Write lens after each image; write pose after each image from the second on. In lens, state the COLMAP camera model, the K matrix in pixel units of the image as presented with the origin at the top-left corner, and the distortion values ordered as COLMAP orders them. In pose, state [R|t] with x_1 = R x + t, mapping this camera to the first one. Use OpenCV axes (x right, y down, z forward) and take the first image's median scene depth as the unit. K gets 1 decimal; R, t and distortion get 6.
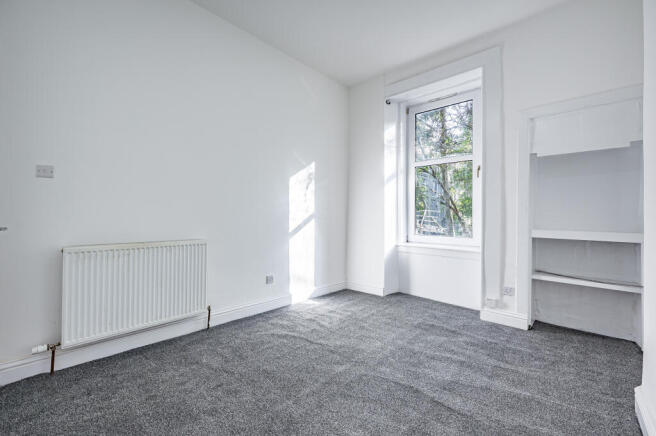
lens RADIAL K [[267.9, 0, 328.3], [0, 267.9, 212.8], [0, 0, 1]] dist [-0.001074, -0.000202]
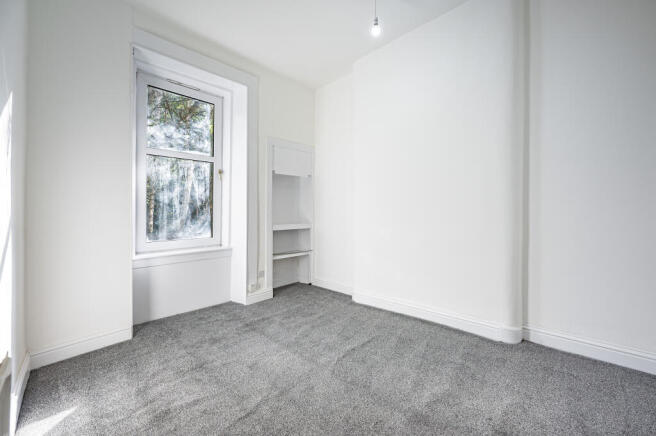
lens RADIAL K [[254.4, 0, 328.0], [0, 254.4, 218.0], [0, 0, 1]] dist [-0.001648, -0.000172]
pose [[0.045692, -0.026013, 0.998617, -0.551112], [0.006055, 0.999650, 0.025763, -0.006286], [-0.998937, 0.004869, 0.045834, 0.651279]]
